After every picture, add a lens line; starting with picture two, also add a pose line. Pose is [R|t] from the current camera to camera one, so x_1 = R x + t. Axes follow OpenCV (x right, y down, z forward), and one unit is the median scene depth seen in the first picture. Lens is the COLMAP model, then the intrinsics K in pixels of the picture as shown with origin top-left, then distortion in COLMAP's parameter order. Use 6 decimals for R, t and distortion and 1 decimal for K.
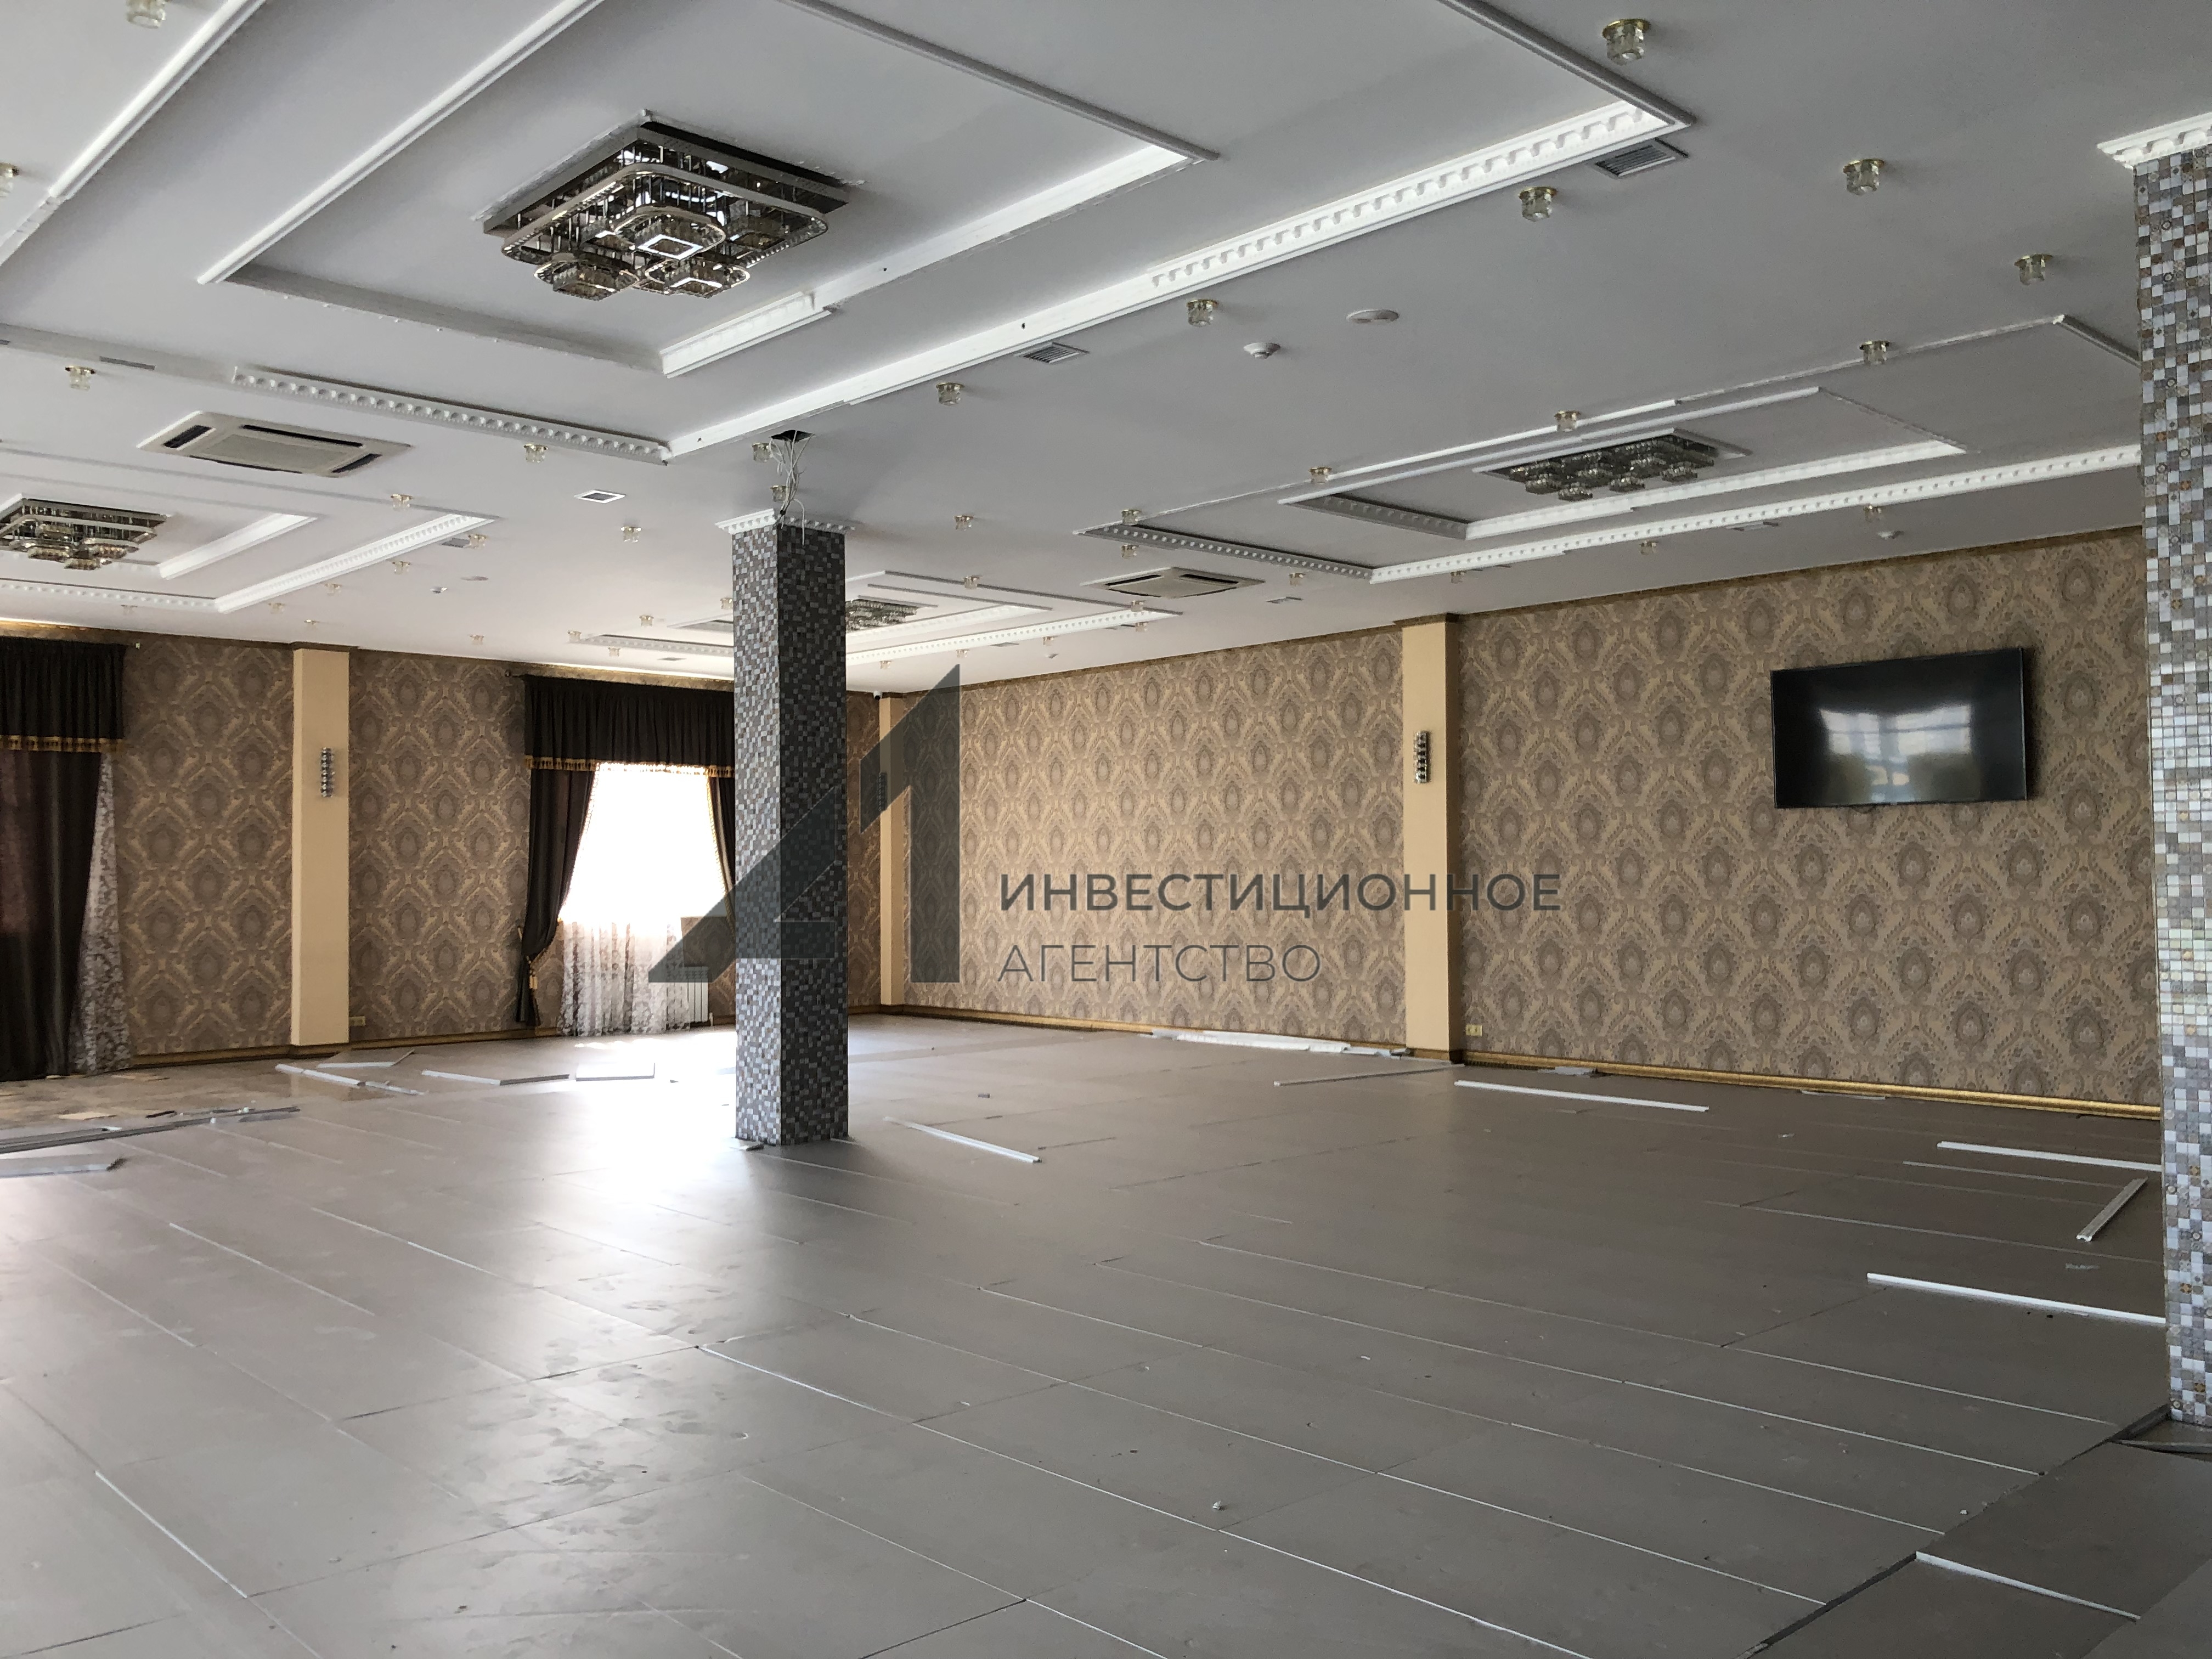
lens RADIAL K [[1821.5, 0, 1115.1], [0, 1821.5, 847.2], [0, 0, 1]] dist [0.042770, -0.050262]
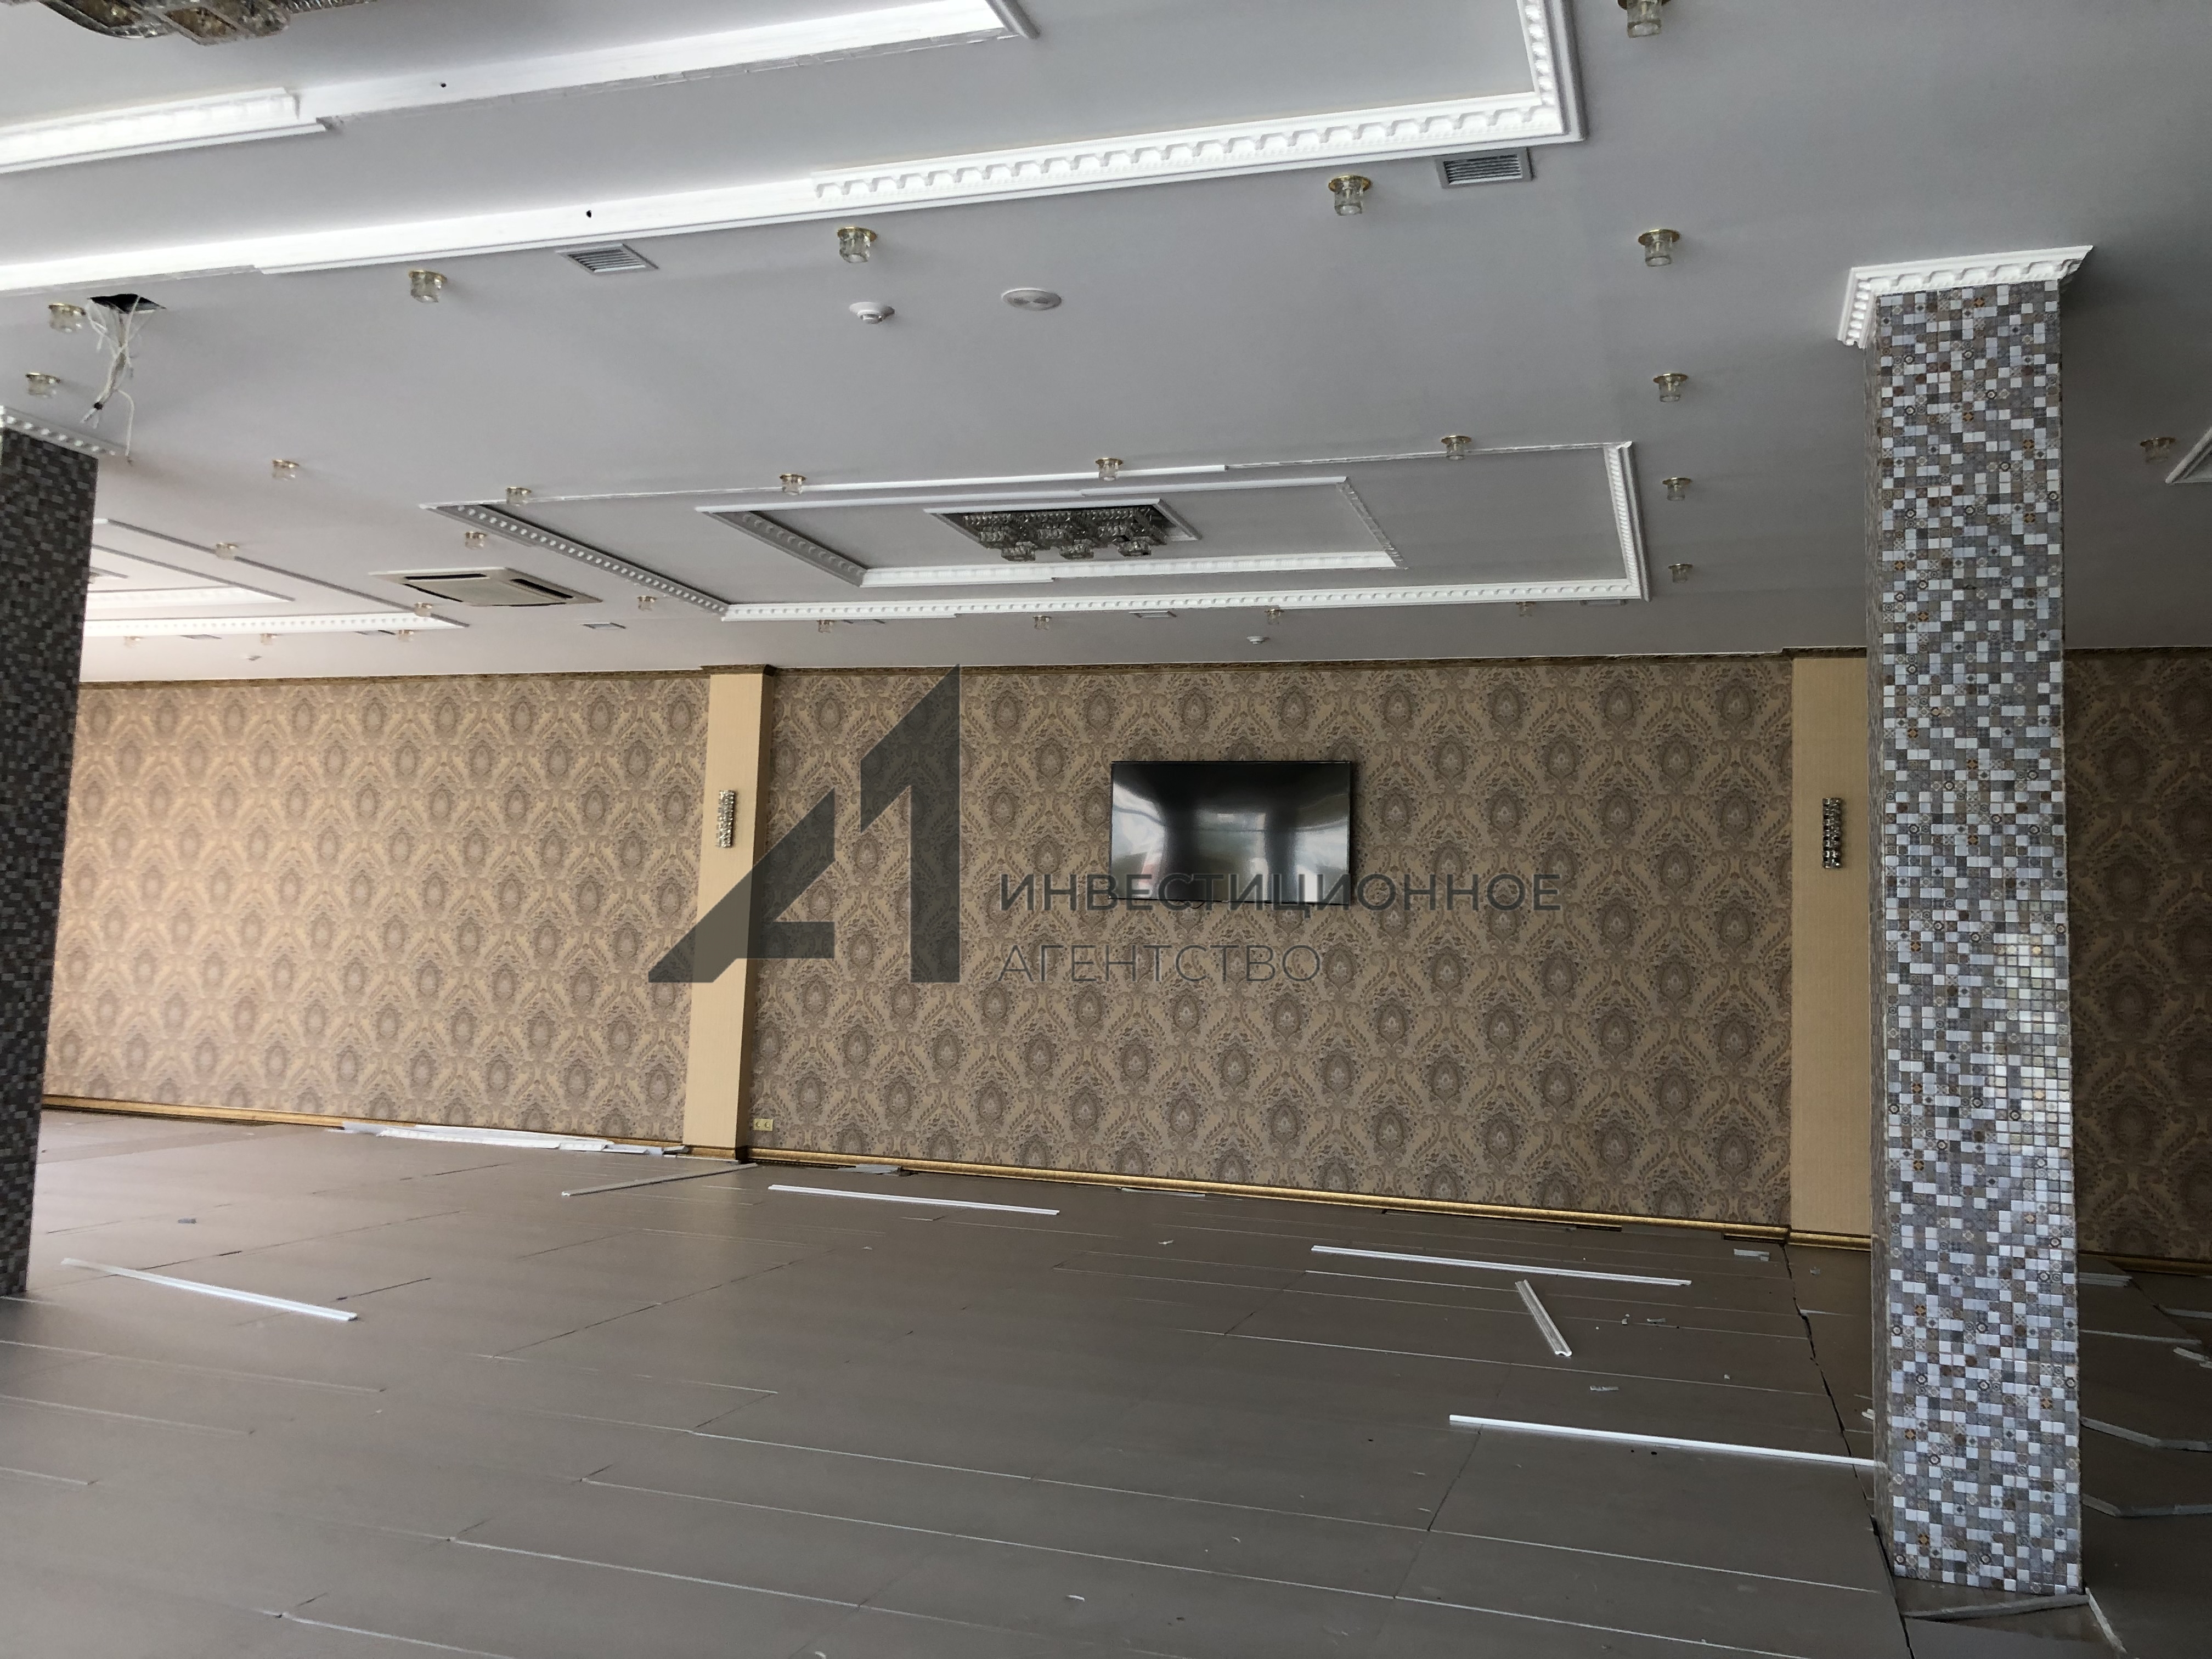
lens RADIAL K [[1821.5, 0, 1110.5], [0, 1821.5, 803.4], [0, 0, 1]] dist [0.042770, -0.050262]
pose [[0.876757, 0.081111, 0.474045, -0.105506], [-0.051450, 0.995838, -0.075235, 0.001214], [-0.478174, 0.041574, 0.877281, 0.130221]]
